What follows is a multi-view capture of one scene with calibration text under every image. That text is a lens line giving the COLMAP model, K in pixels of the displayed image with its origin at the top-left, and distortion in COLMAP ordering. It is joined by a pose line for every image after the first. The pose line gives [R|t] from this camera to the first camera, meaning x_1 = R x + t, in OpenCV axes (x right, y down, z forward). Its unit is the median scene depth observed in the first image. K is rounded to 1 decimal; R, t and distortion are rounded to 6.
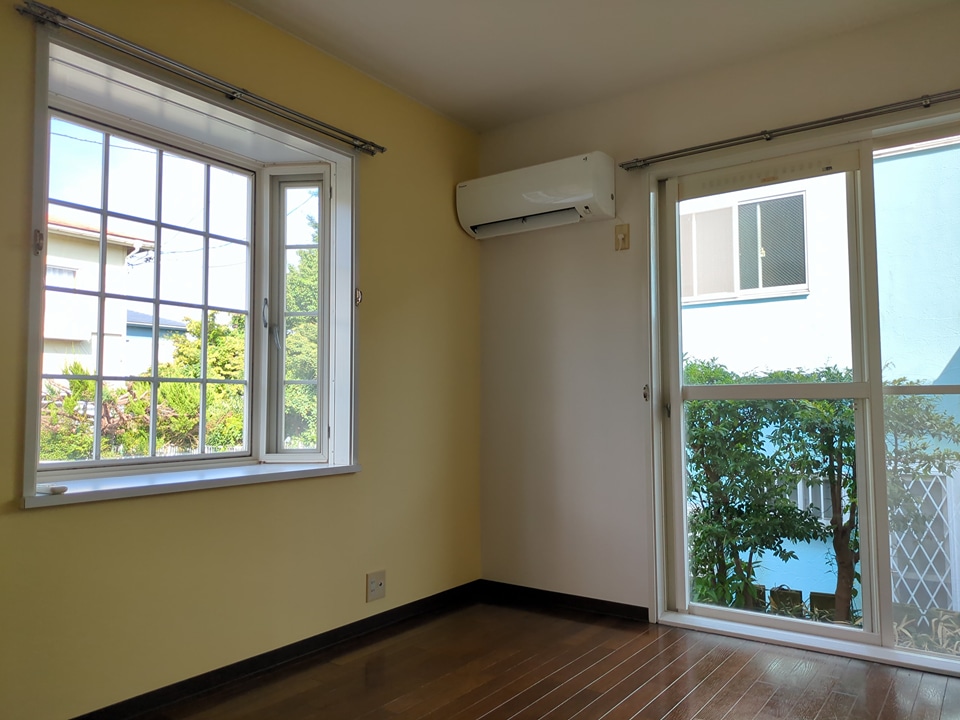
lens RADIAL K [[716.5, 0, 480.0], [0, 716.5, 360.0], [0, 0, 1]] dist [0.003558, -0.003634]
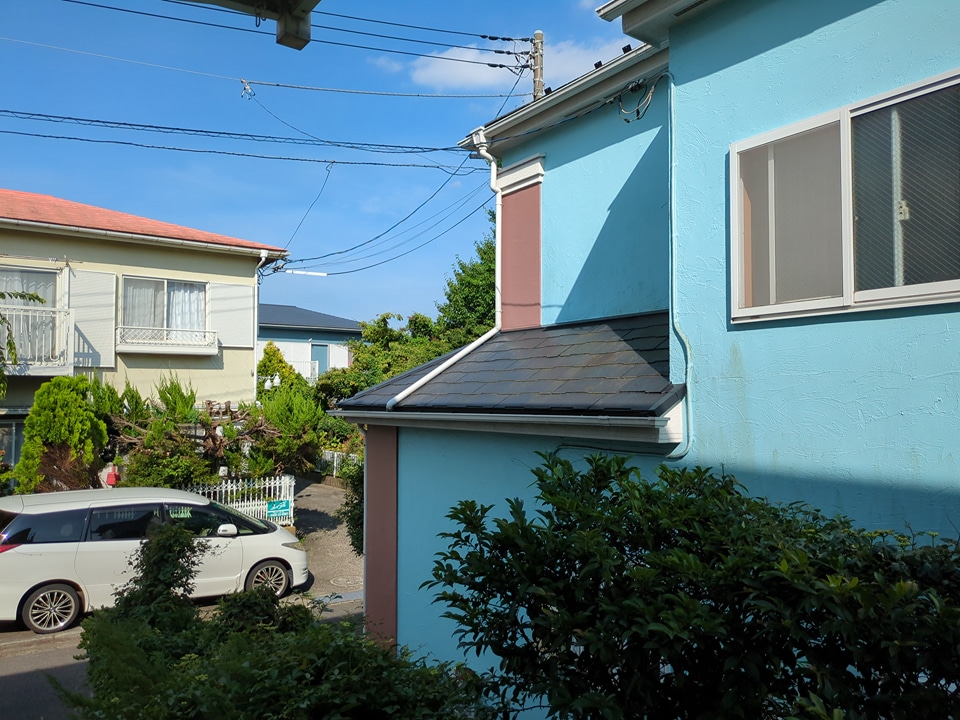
lens RADIAL K [[716.5, 0, 480.0], [0, 716.5, 360.0], [0, 0, 1]] dist [0.003558, -0.003634]
pose [[0.947518, -0.010889, -0.319516, 0.258439], [0.014259, 0.999865, 0.008208, -0.055054], [0.319383, -0.012333, 0.947545, 0.427210]]
